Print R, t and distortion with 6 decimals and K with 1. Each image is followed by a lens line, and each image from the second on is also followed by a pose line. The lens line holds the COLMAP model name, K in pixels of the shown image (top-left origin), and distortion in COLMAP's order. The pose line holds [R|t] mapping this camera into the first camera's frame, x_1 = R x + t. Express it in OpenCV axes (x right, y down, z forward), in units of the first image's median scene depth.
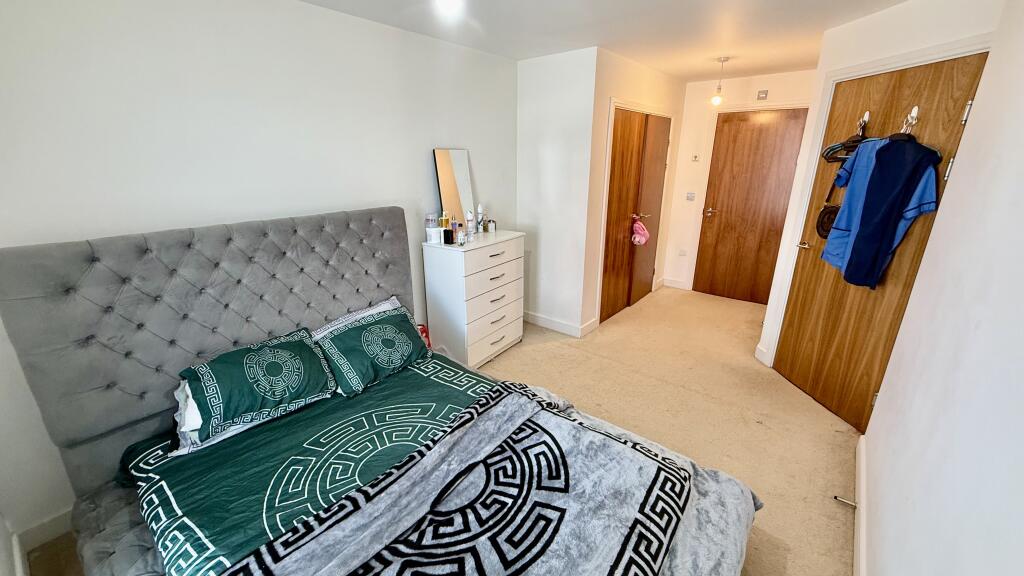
lens RADIAL K [[411.9, 0, 512.2], [0, 411.9, 283.6], [0, 0, 1]] dist [-0.000997, -0.000612]
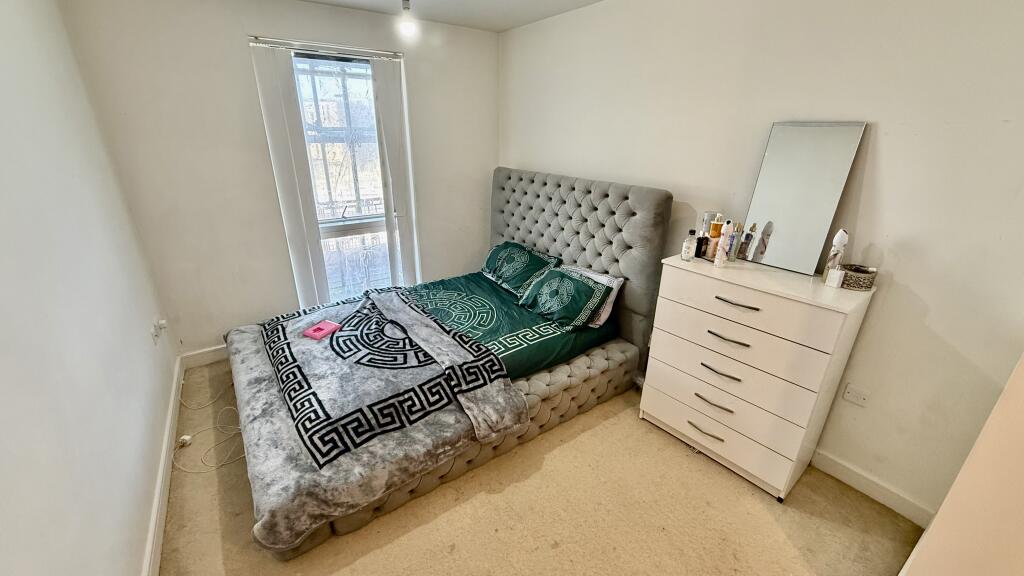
lens RADIAL K [[411.9, 0, 510.0], [0, 411.9, 297.0], [0, 0, 1]] dist [-0.000997, -0.000612]
pose [[-0.301041, 0.352270, -0.886161, 1.001381], [-0.291503, 0.850793, 0.437238, -0.415770], [0.907965, 0.389945, -0.153436, 1.385006]]
